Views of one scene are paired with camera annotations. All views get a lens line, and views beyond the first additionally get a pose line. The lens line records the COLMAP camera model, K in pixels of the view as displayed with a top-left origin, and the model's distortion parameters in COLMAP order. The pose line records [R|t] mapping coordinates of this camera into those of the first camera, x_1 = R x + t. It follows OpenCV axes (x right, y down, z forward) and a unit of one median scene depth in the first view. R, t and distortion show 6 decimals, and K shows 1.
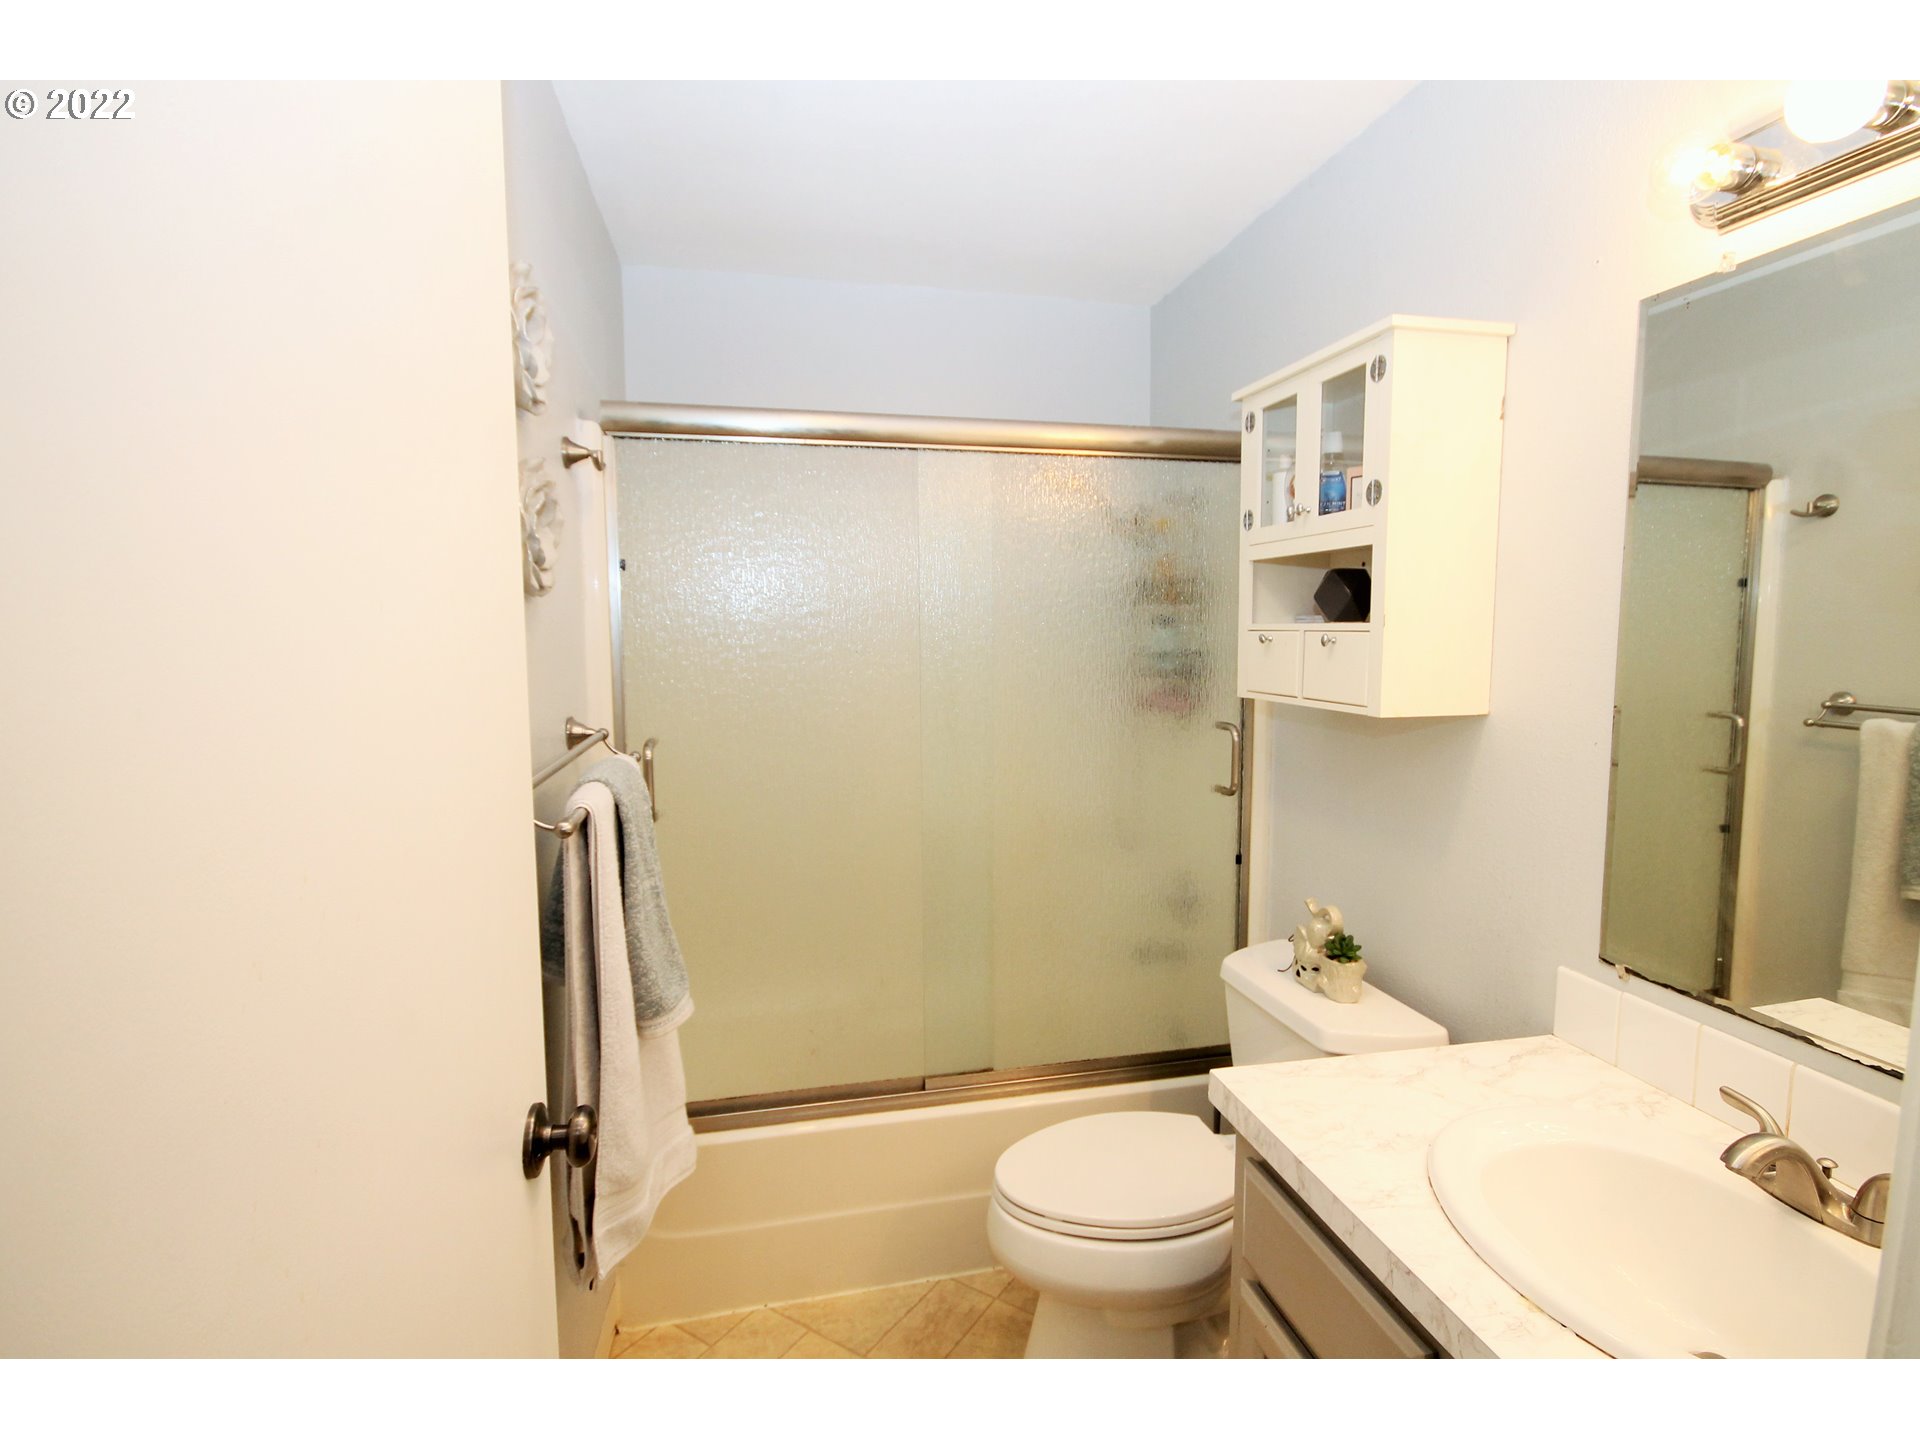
lens RADIAL K [[908.5, 0, 969.8], [0, 908.5, 716.7], [0, 0, 1]] dist [0.002562, 0.000378]
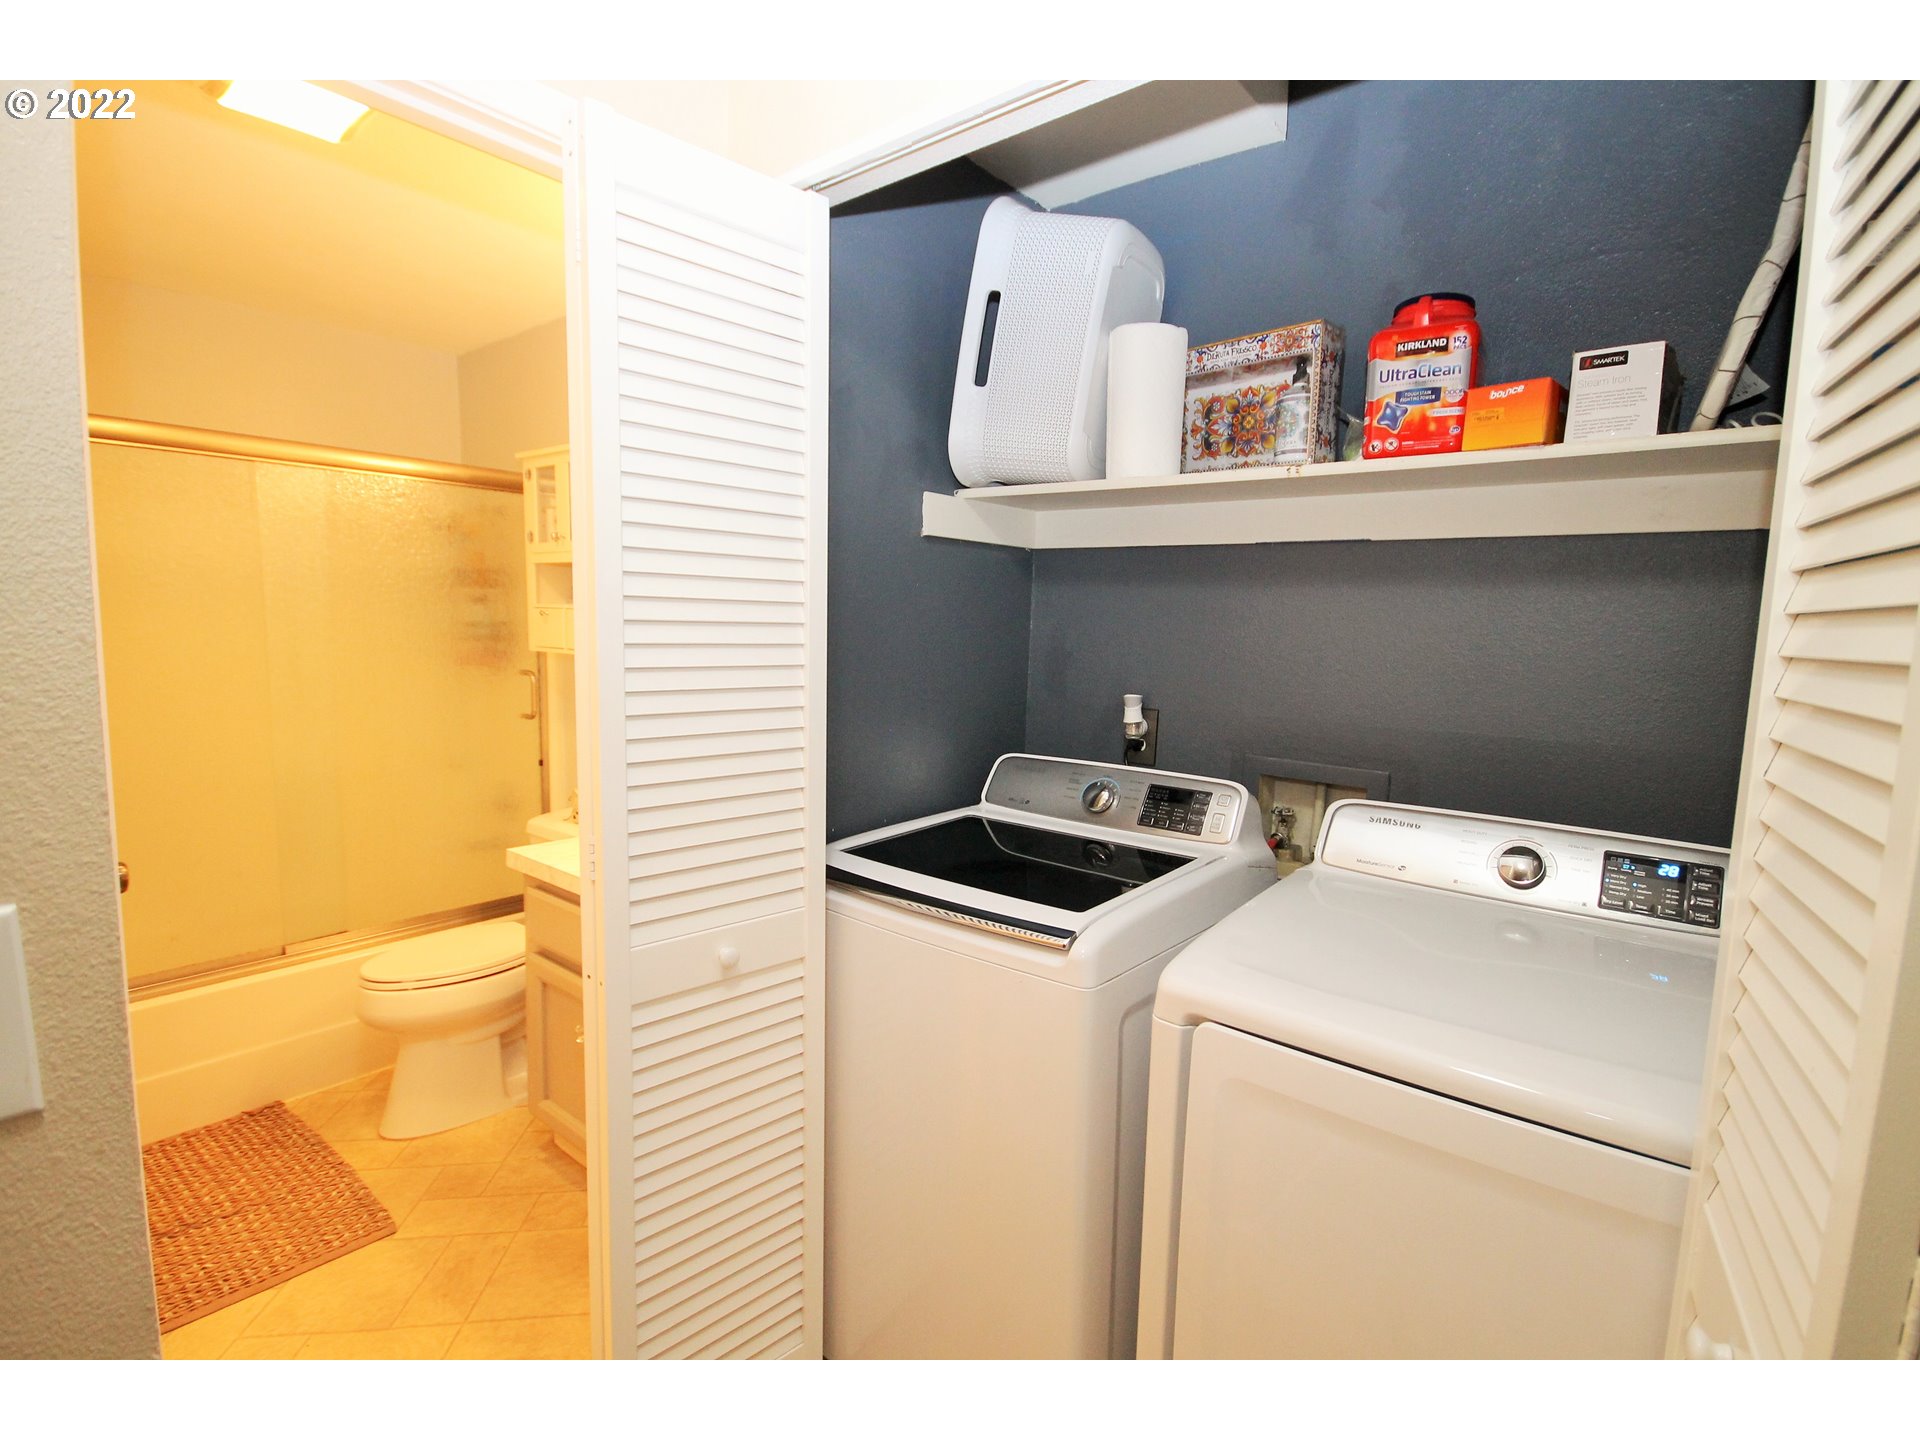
lens RADIAL K [[908.5, 0, 977.0], [0, 908.5, 707.9], [0, 0, 1]] dist [0.002562, 0.000378]
pose [[0.774582, -0.042227, 0.631062, -0.086648], [0.037266, 0.999082, 0.021112, 0.064463], [-0.631375, 0.007164, 0.775445, -0.611579]]
